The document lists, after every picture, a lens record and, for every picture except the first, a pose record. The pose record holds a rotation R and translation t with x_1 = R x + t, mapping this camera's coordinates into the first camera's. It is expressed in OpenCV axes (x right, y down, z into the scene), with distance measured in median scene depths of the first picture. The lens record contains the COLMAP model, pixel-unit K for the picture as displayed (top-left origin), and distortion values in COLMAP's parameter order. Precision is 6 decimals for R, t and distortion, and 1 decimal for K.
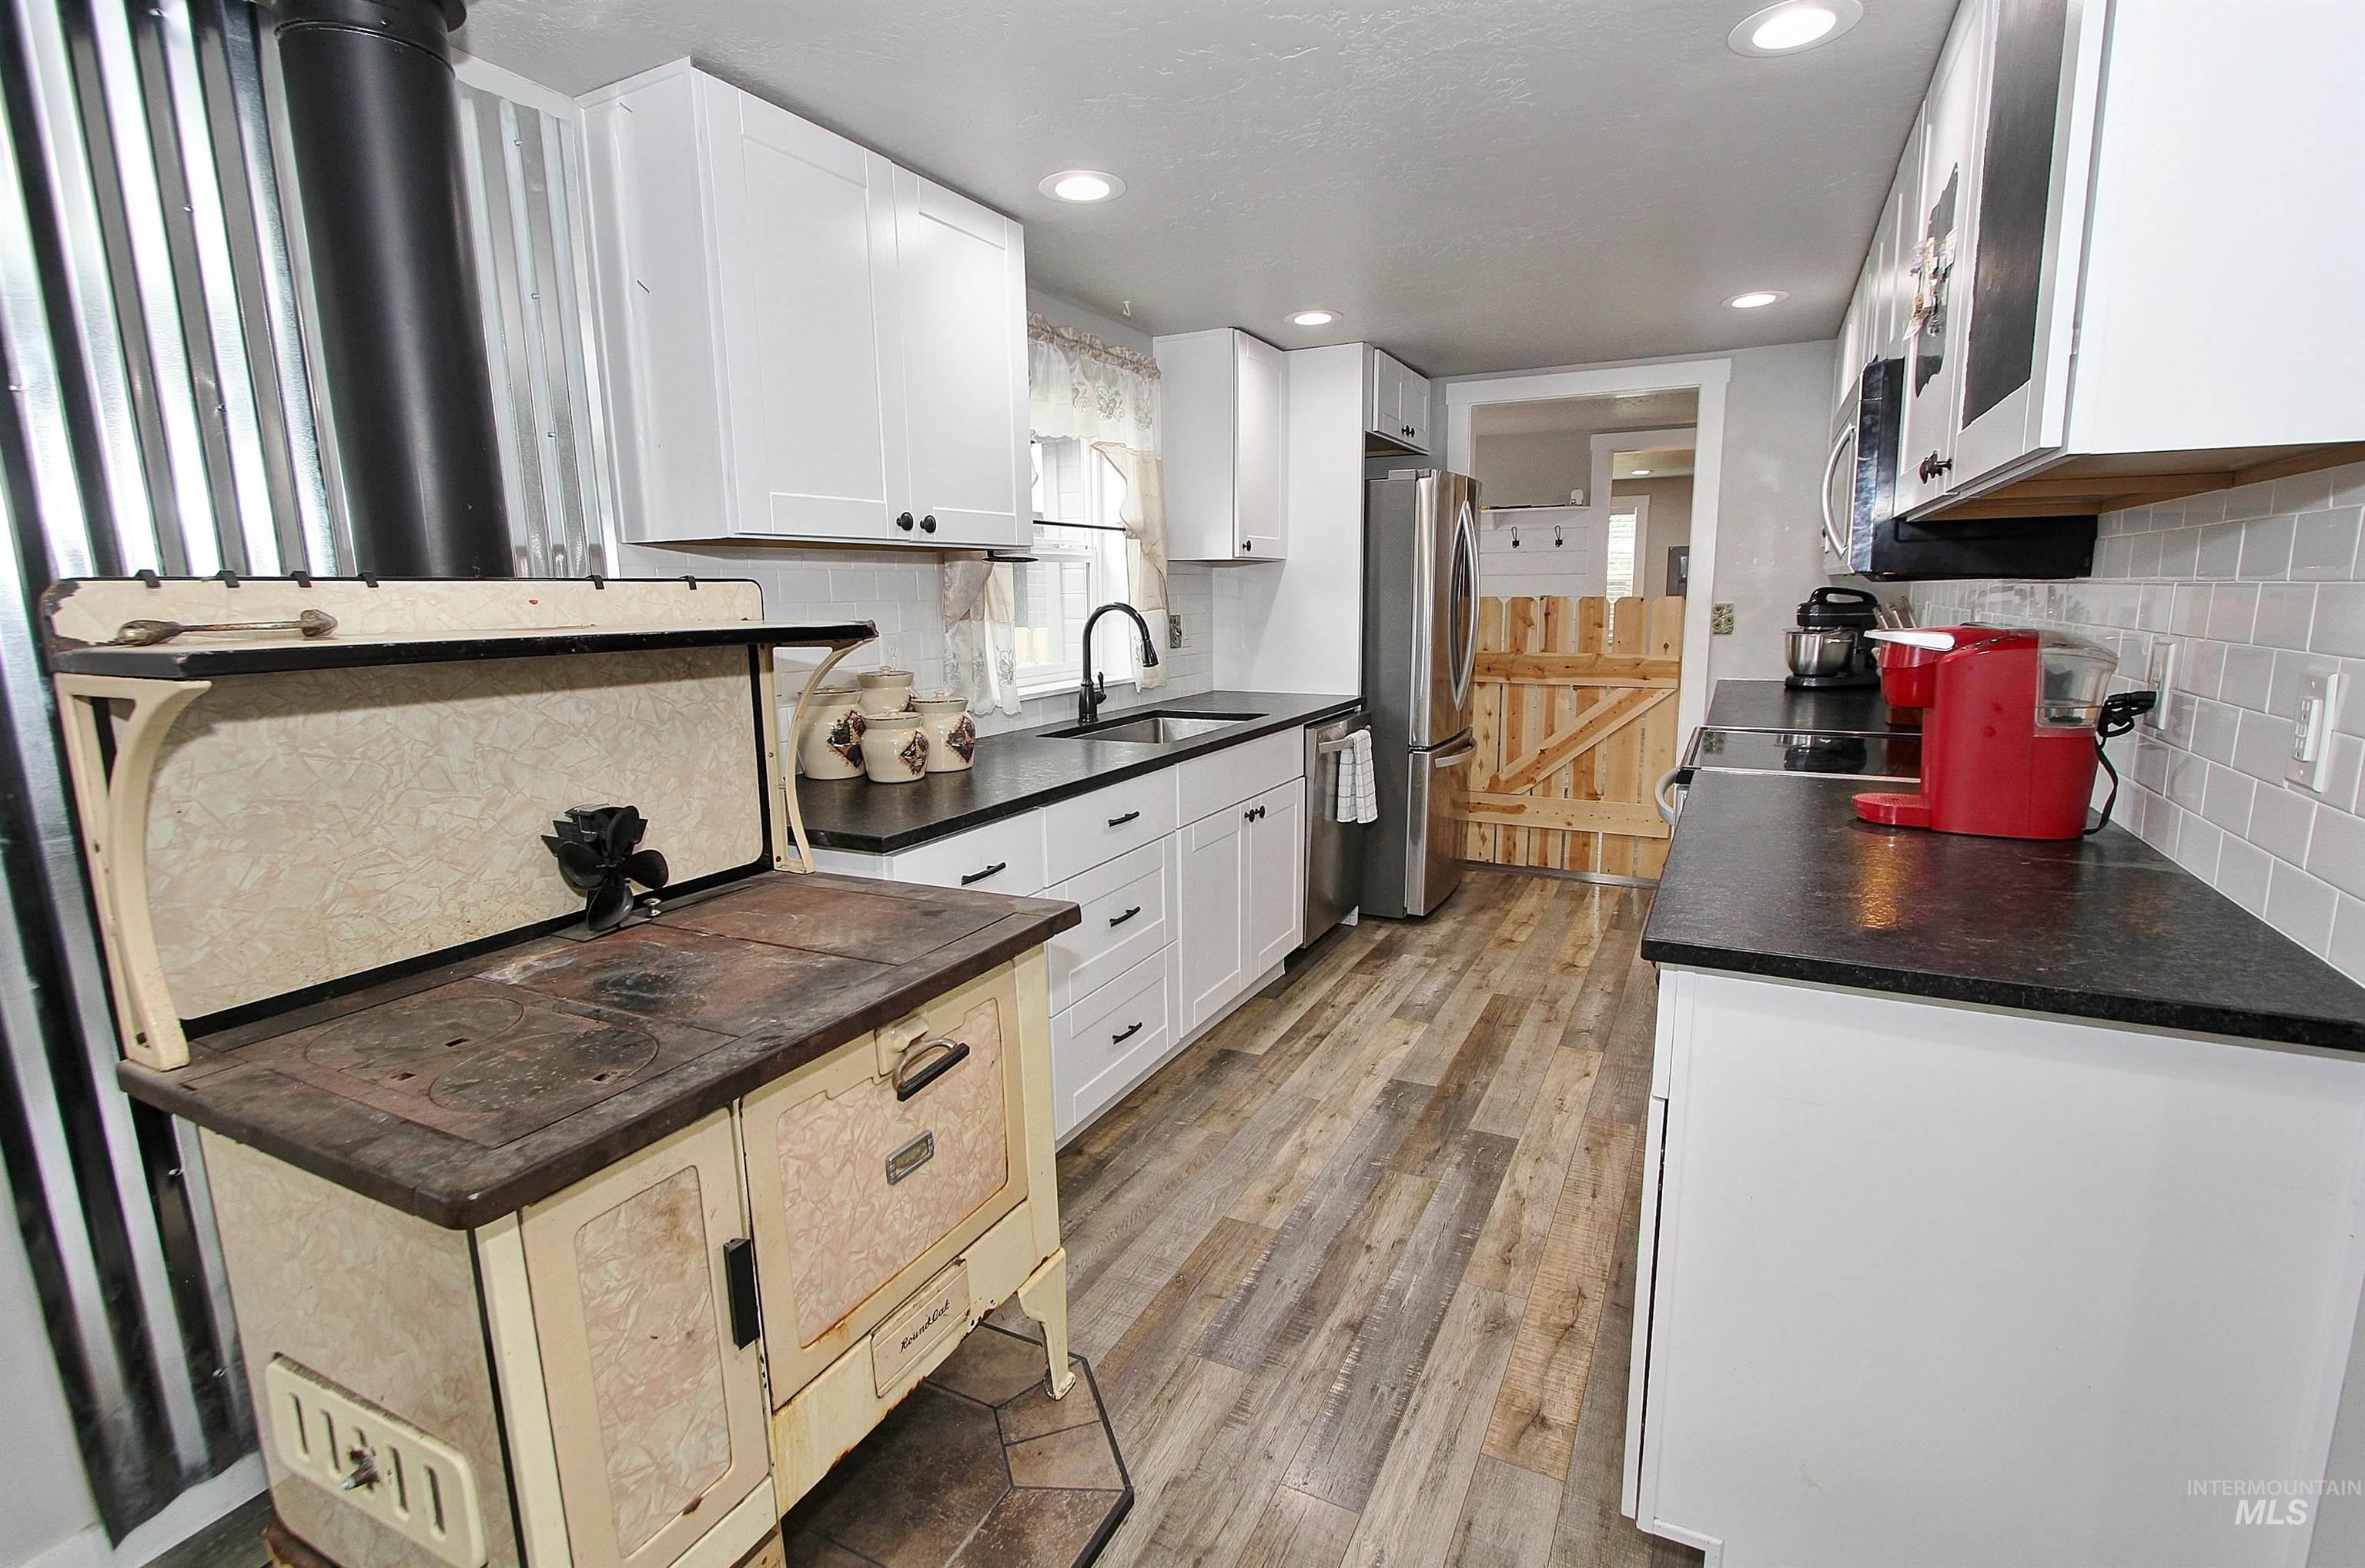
lens RADIAL K [[1097.3, 0, 1182.5], [0, 1097.3, 784.0], [0, 0, 1]] dist [-0.014550, -0.000038]
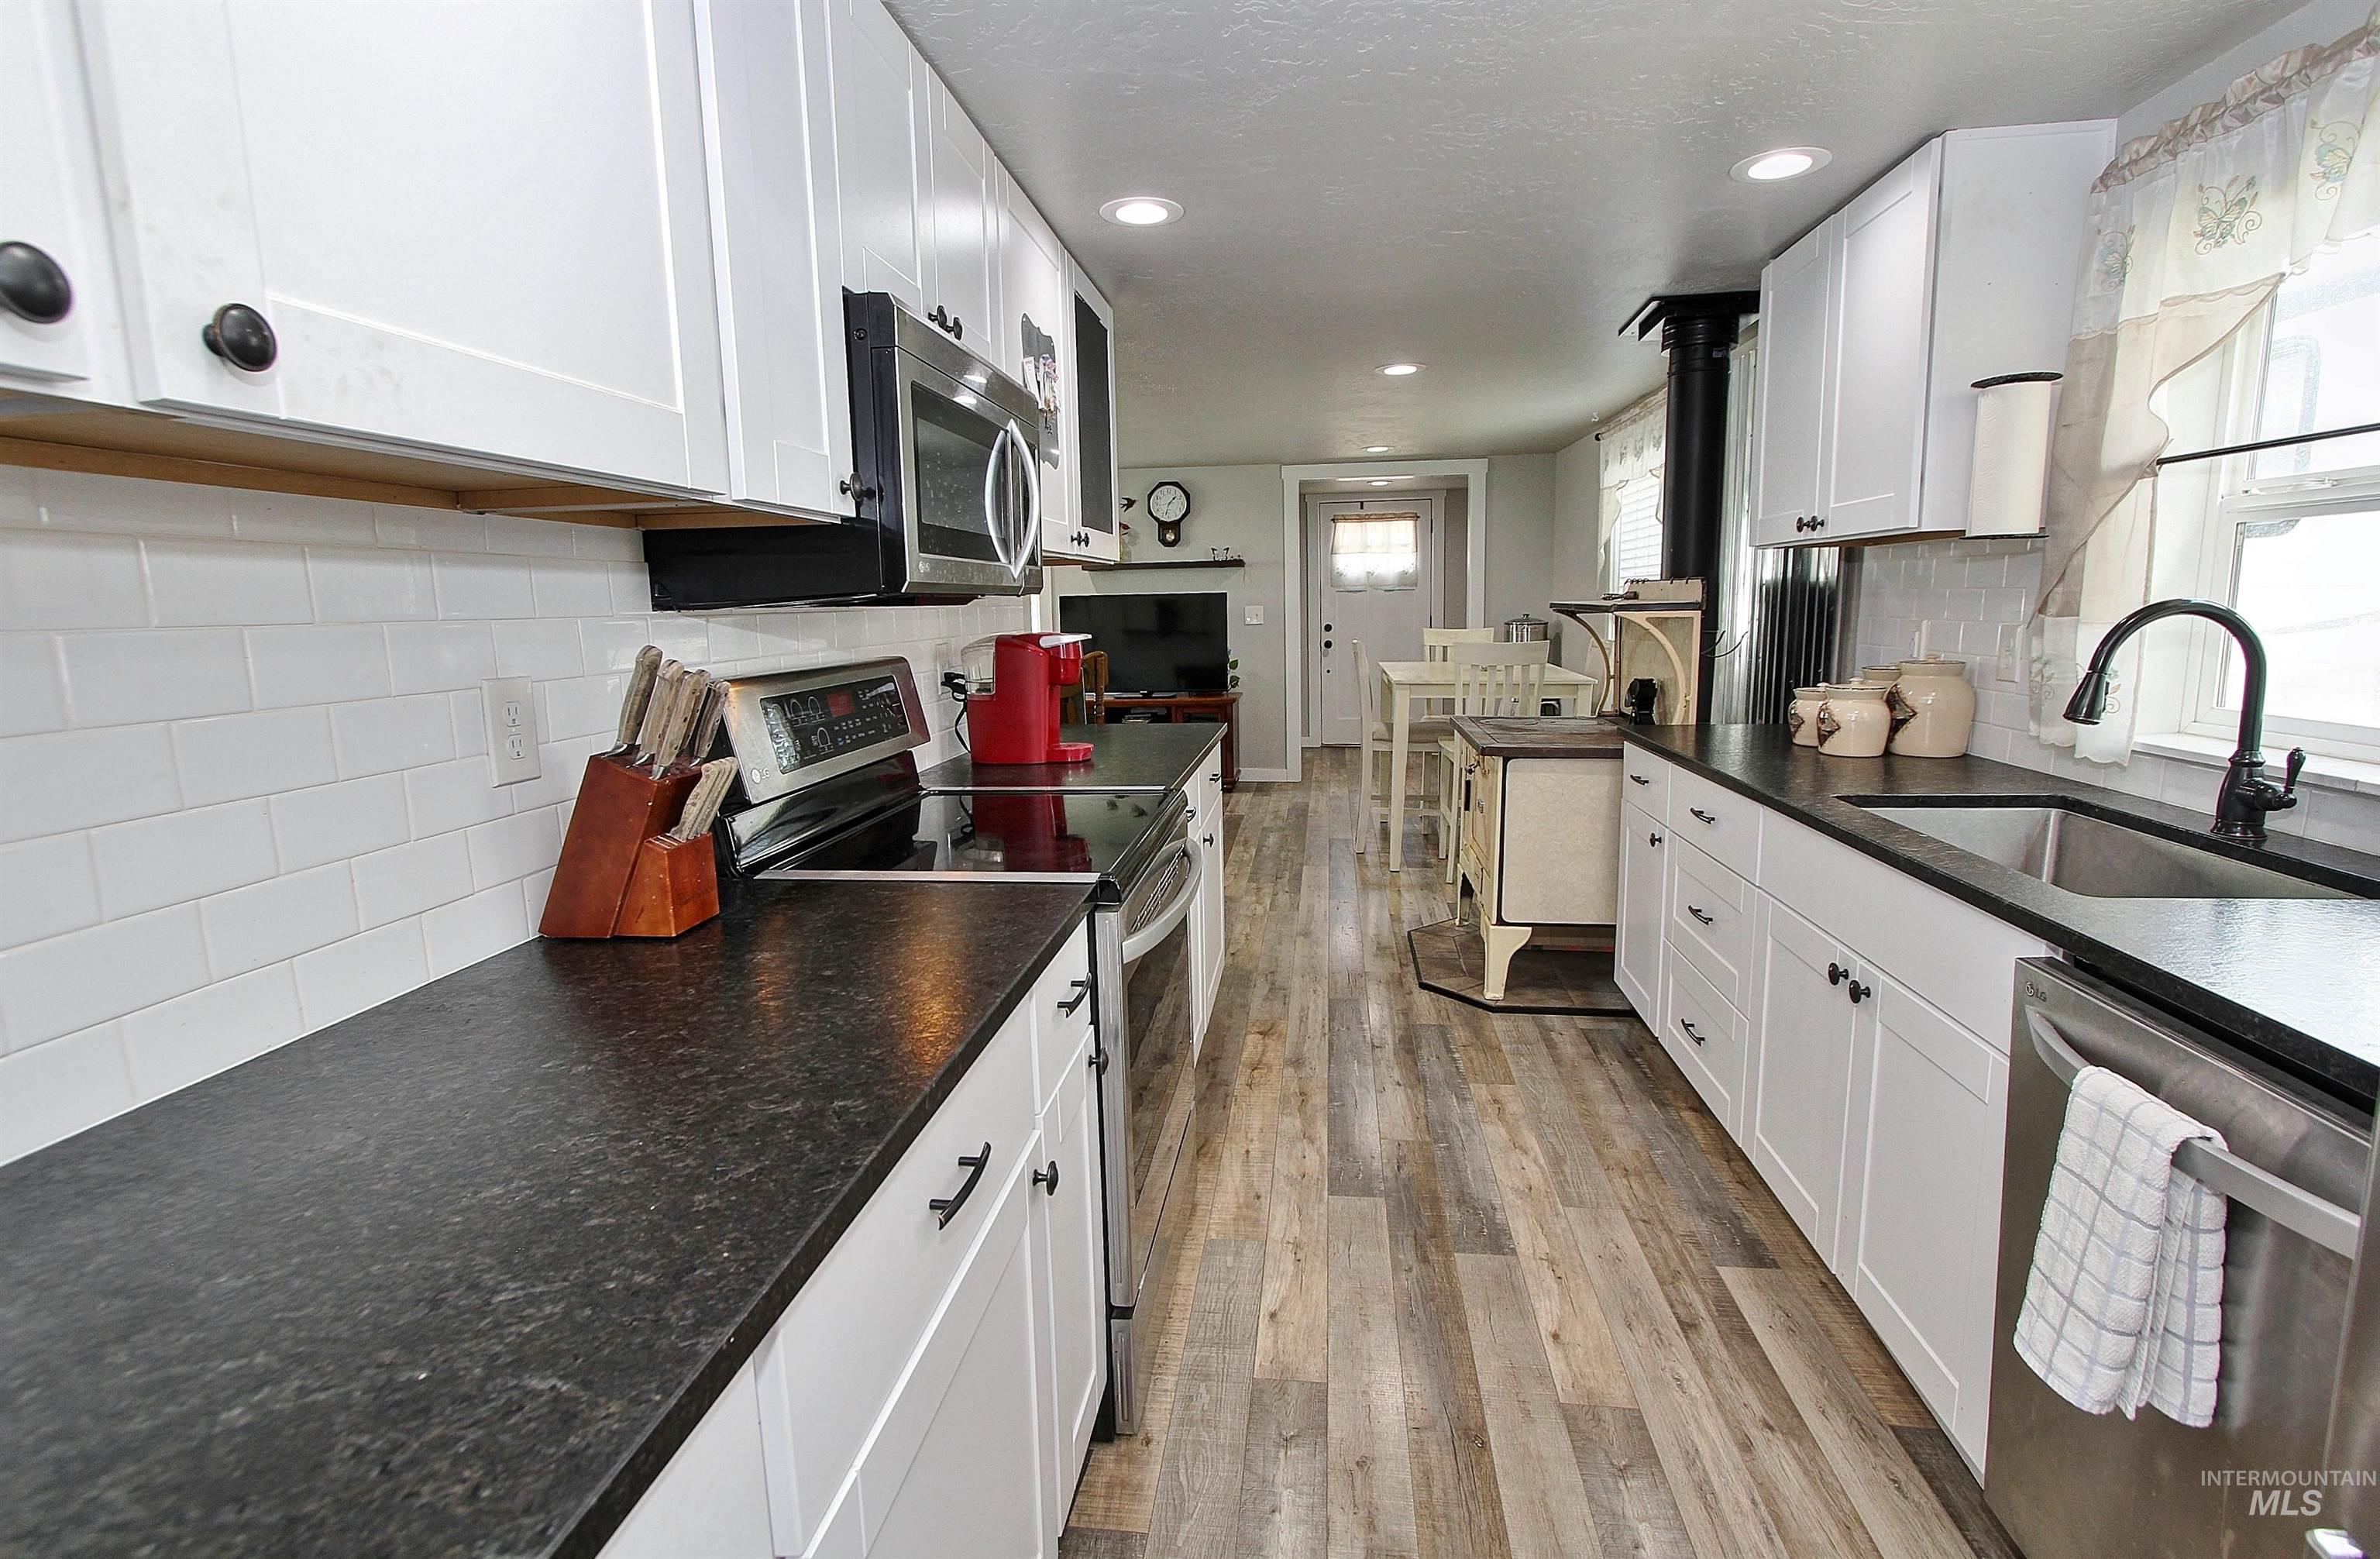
lens RADIAL K [[1107.5, 0, 1184.0], [0, 1107.5, 780.2], [0, 0, 1]] dist [-0.019008, 0.004572]
pose [[-0.941096, 0.090325, -0.325853, 0.515150], [-0.021330, 0.945886, 0.323797, -0.226346], [0.337467, 0.311675, -0.888243, 1.245139]]
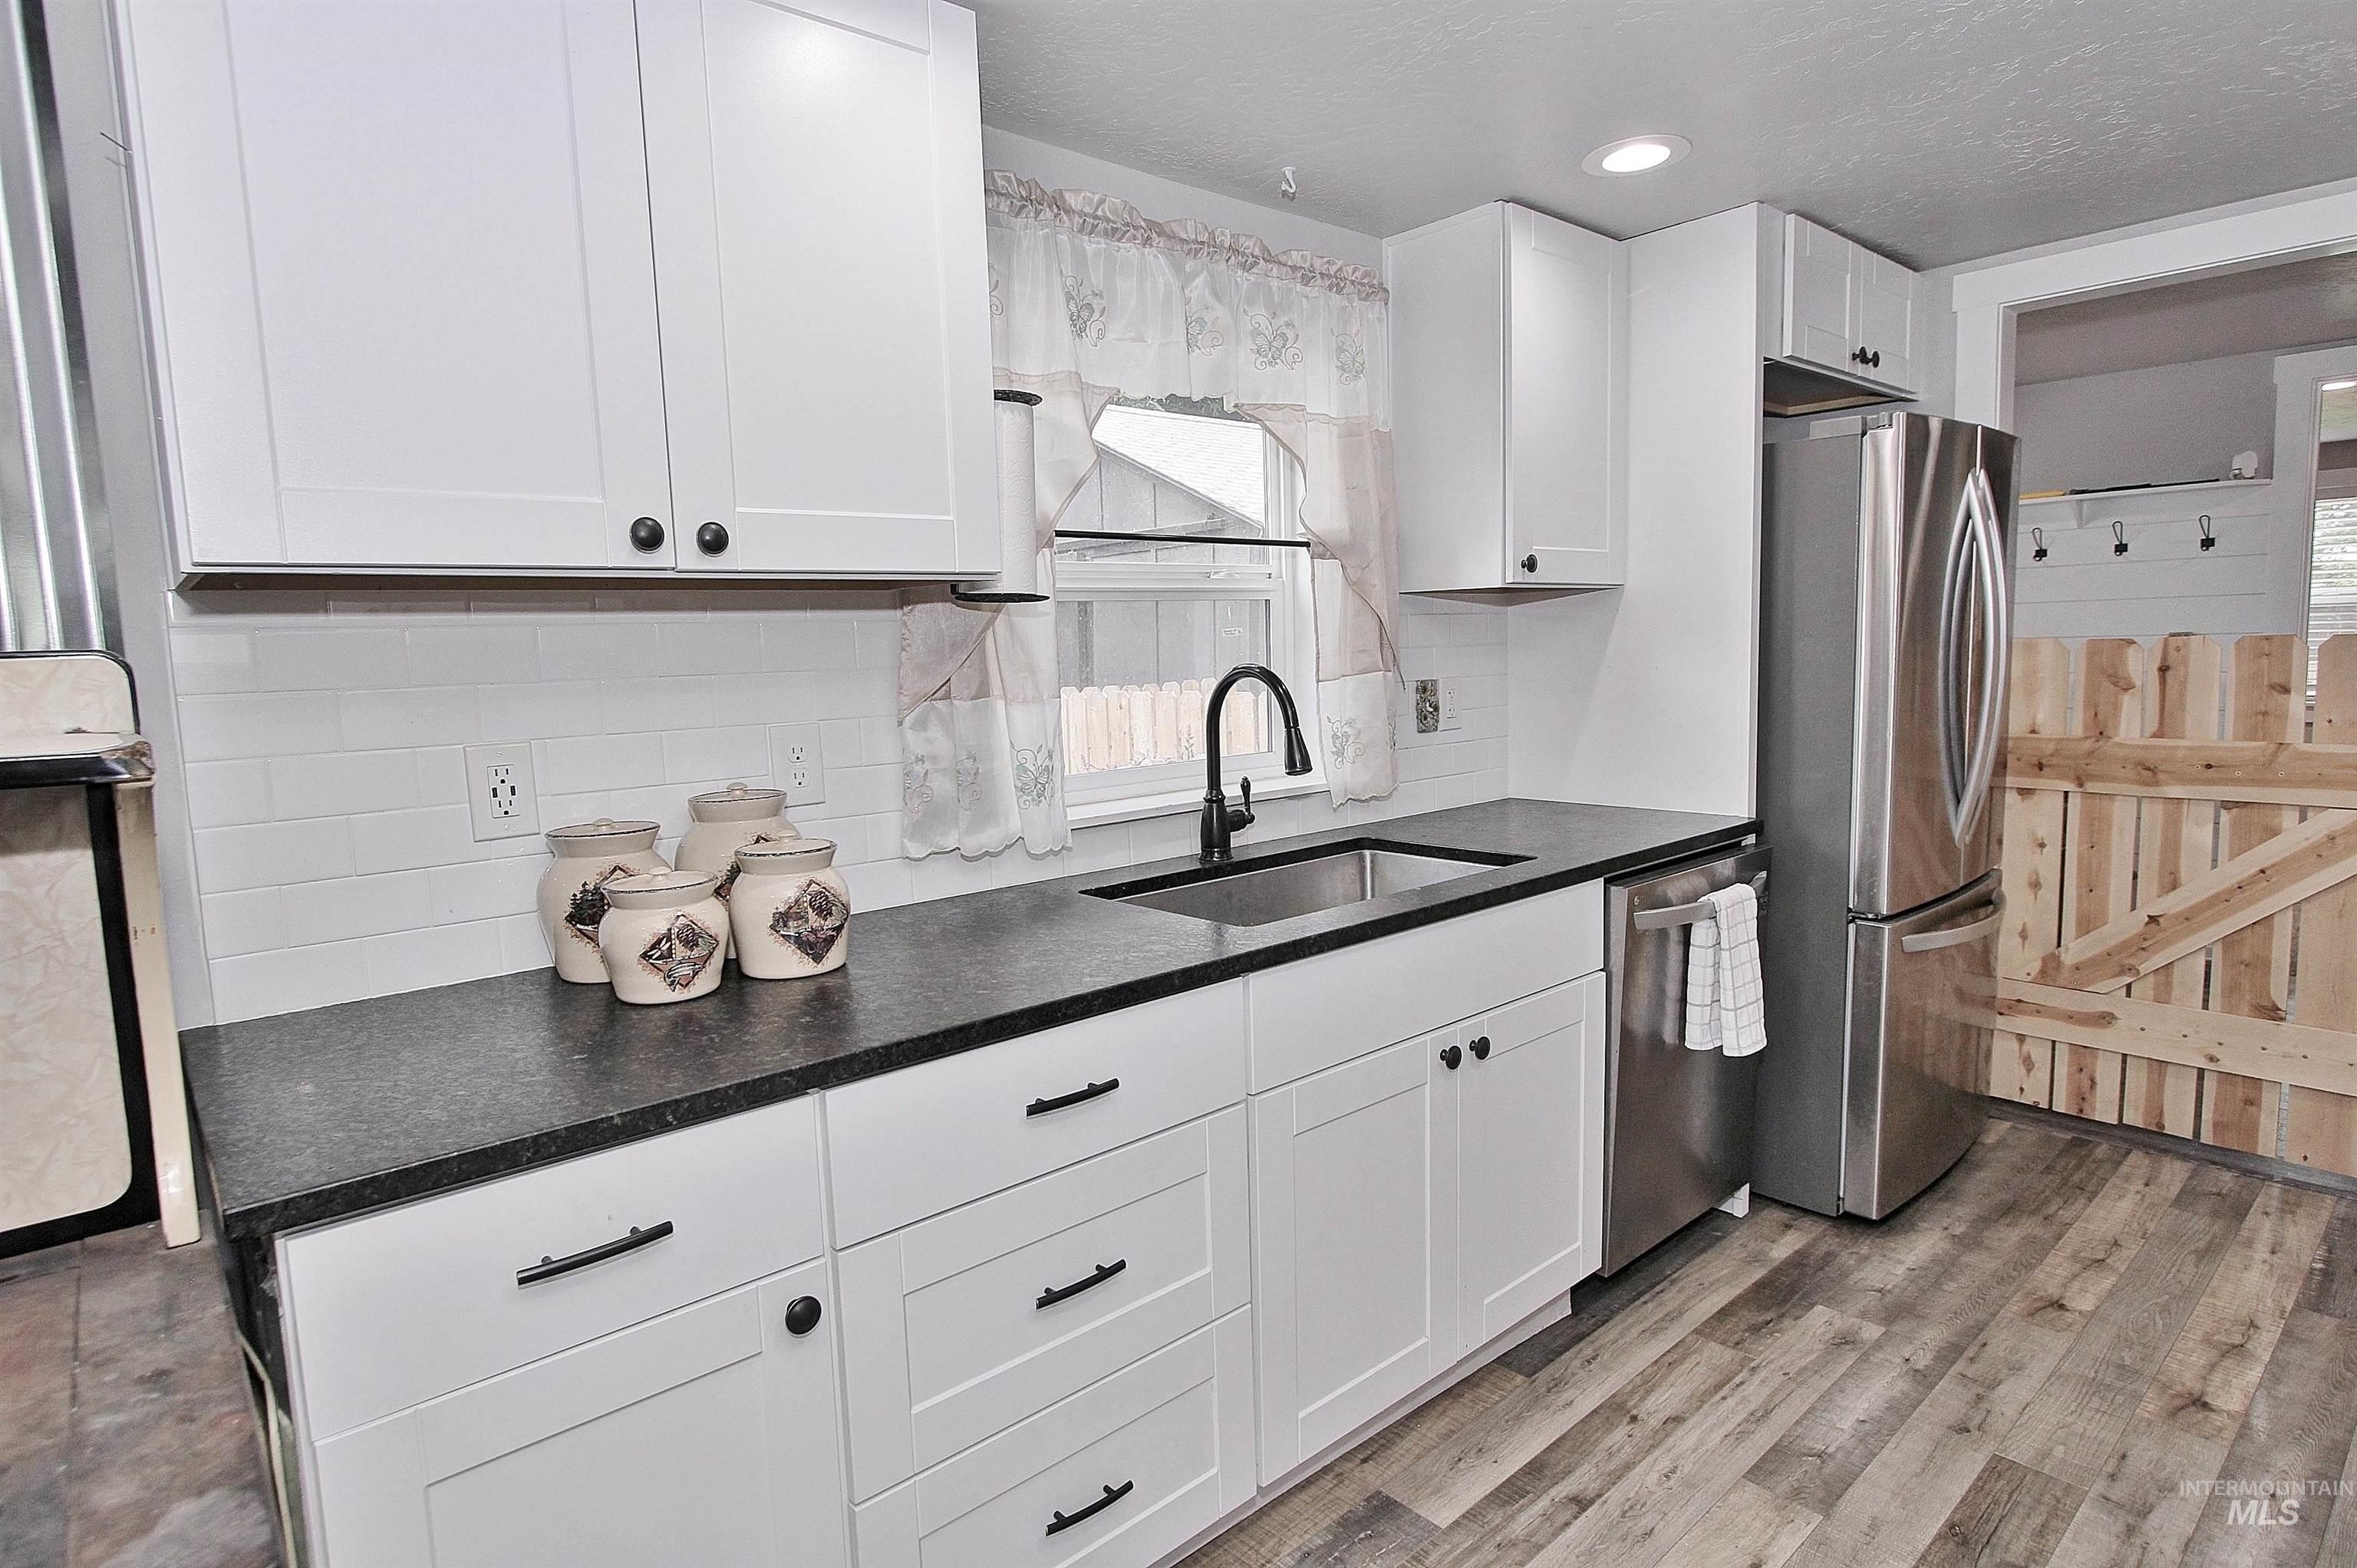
lens RADIAL K [[1249.6, 0, 1178.5], [0, 1249.6, 784.0], [0, 0, 1]] dist [-0.006121, -0.000089]
pose [[0.929535, 0.023896, -0.367960, 0.145426], [-0.044825, 0.997820, -0.048438, -0.062783], [0.366000, 0.061519, 0.928579, 0.340571]]
